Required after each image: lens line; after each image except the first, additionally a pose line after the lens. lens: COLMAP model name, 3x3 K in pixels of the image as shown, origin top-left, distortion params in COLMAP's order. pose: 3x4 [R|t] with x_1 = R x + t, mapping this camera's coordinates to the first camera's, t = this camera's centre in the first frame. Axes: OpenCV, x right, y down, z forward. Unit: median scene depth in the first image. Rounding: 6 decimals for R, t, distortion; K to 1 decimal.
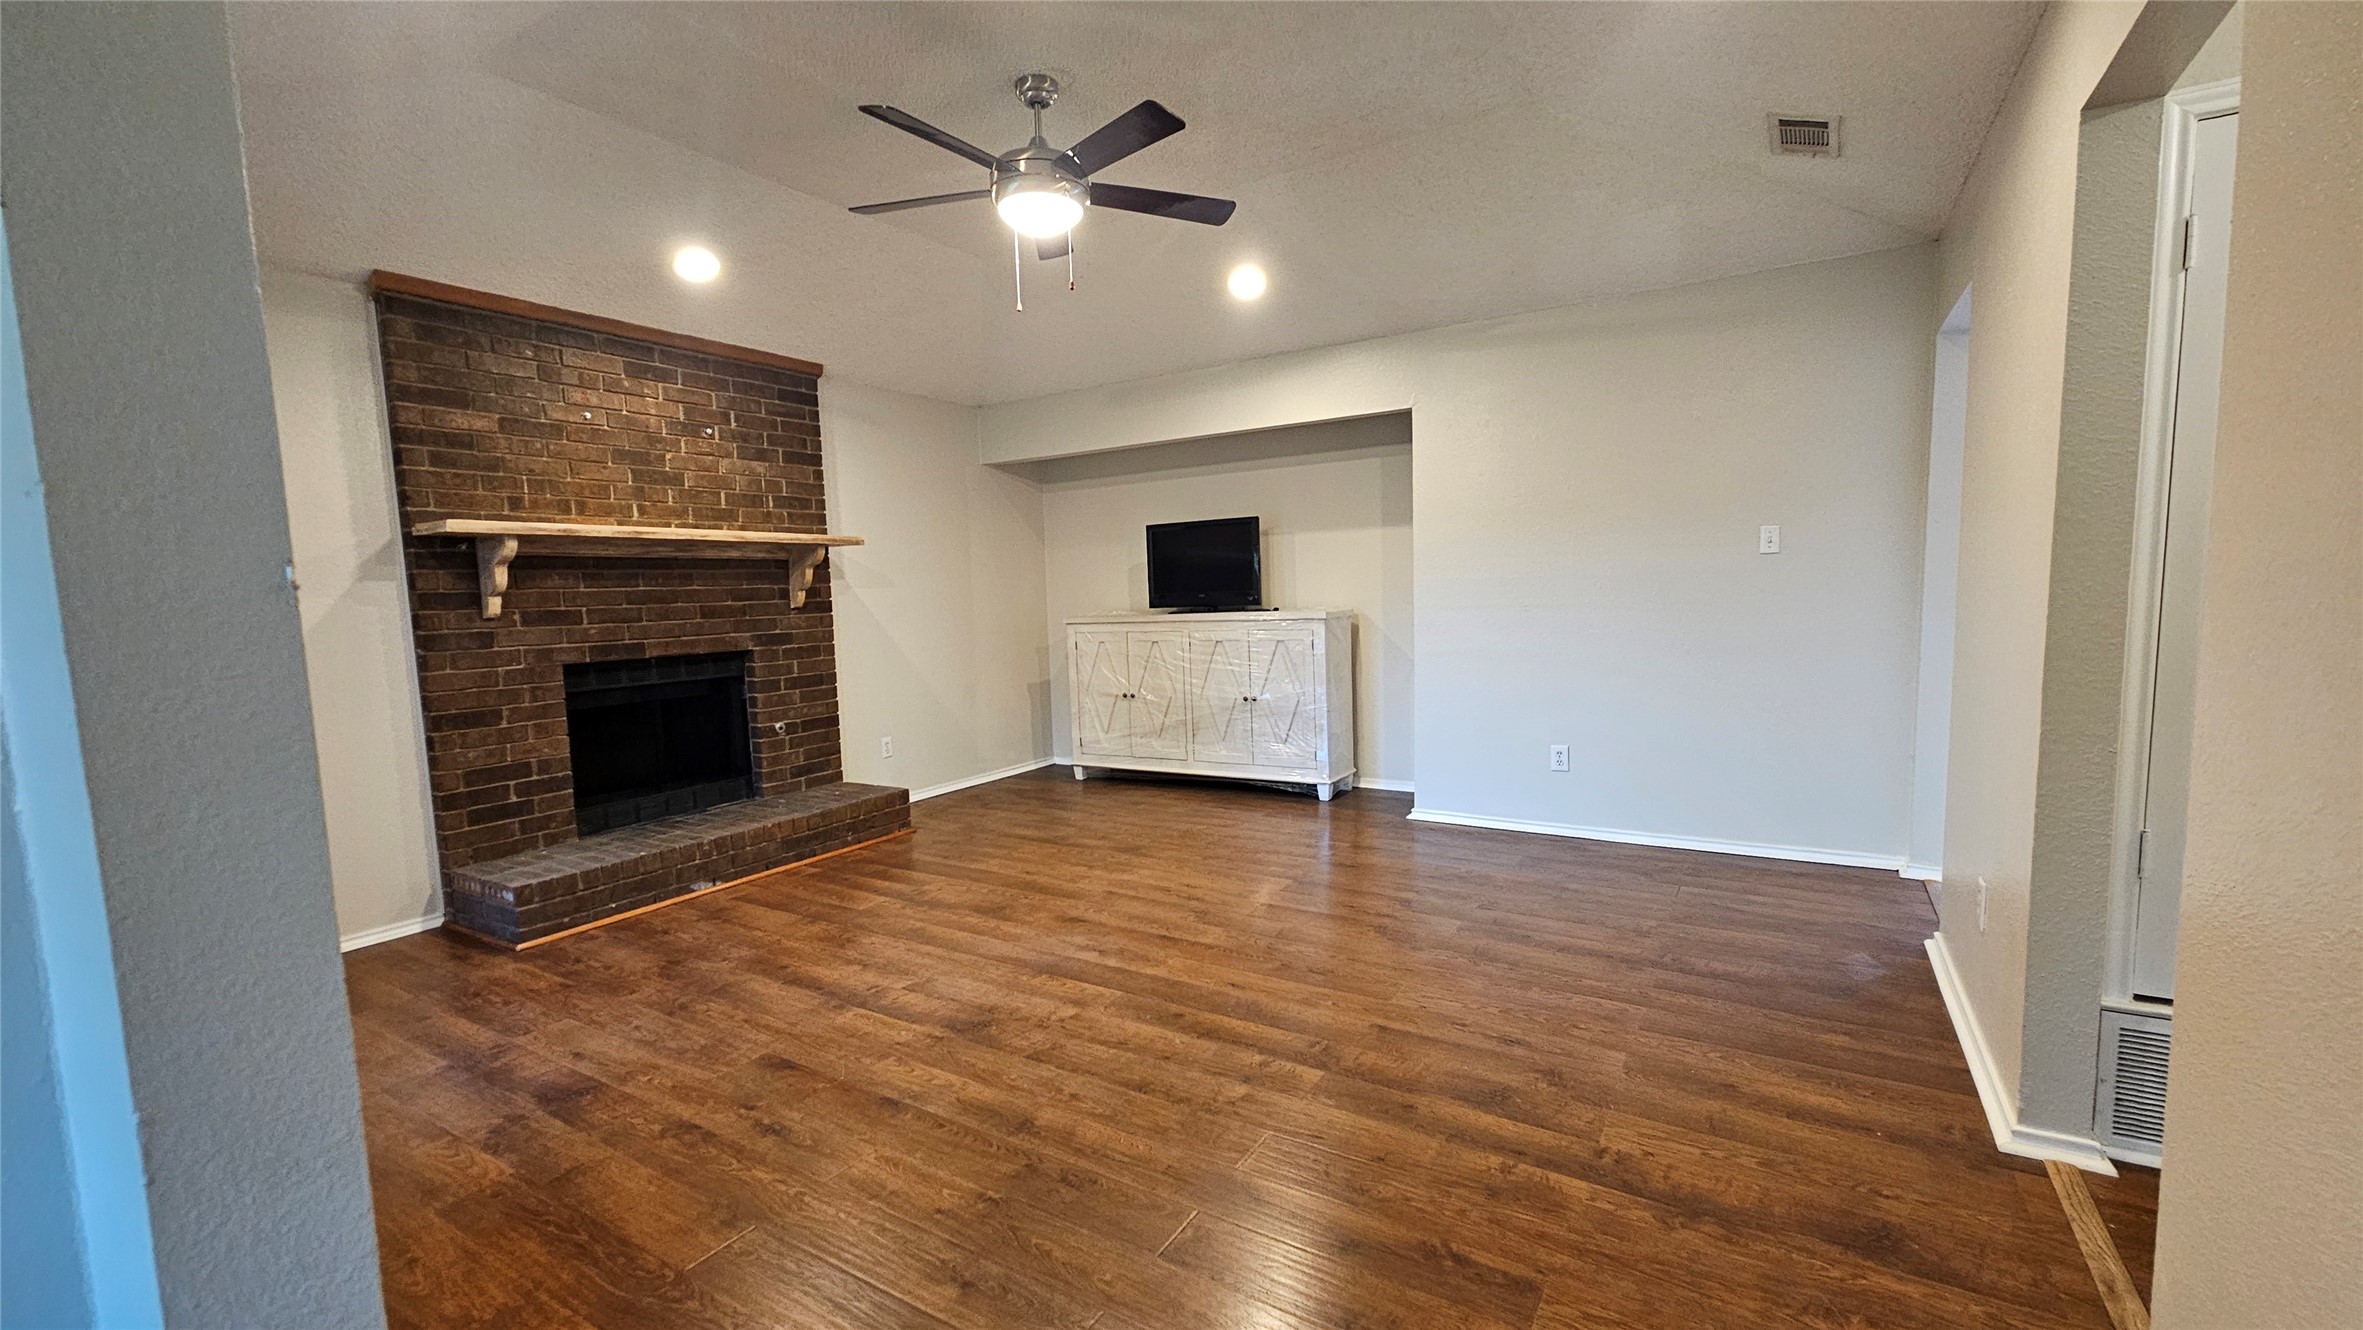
lens RADIAL K [[976.3, 0, 1175.4], [0, 976.3, 682.3], [0, 0, 1]] dist [-0.001413, -0.000631]
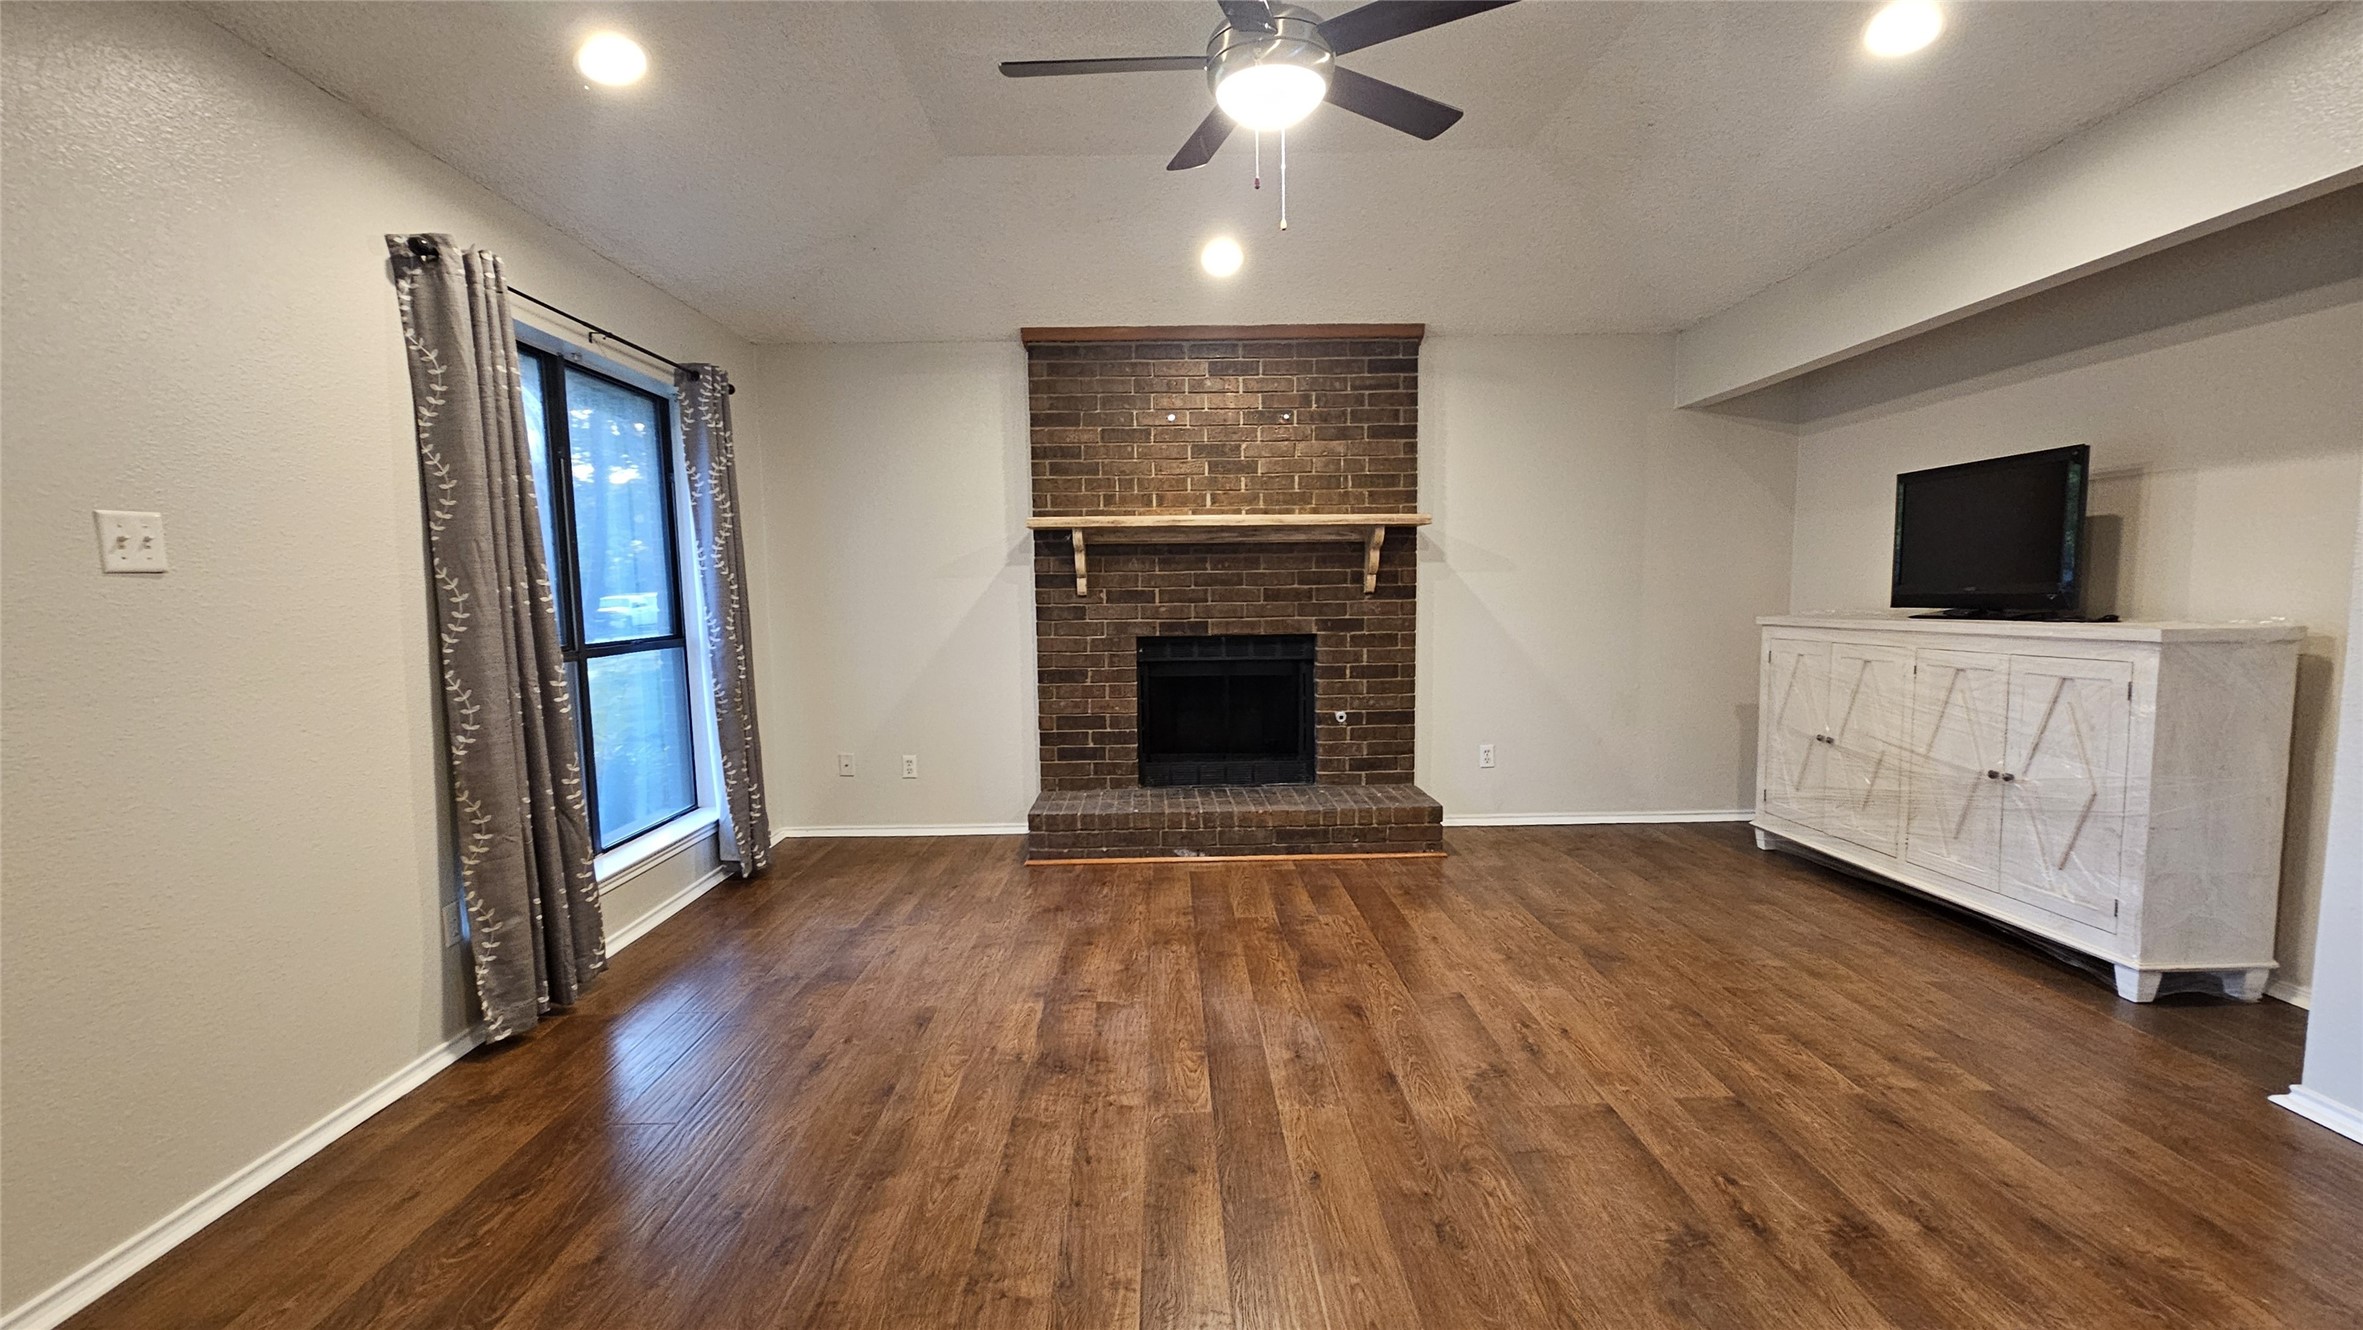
lens RADIAL K [[1006.2, 0, 1177.5], [0, 1006.2, 676.6], [0, 0, 1]] dist [0.000454, -0.000123]
pose [[0.540824, 0.097069, -0.835516, 0.377375], [-0.082780, 0.994639, 0.061973, -0.046131], [0.837053, 0.035648, 0.545960, 0.361503]]
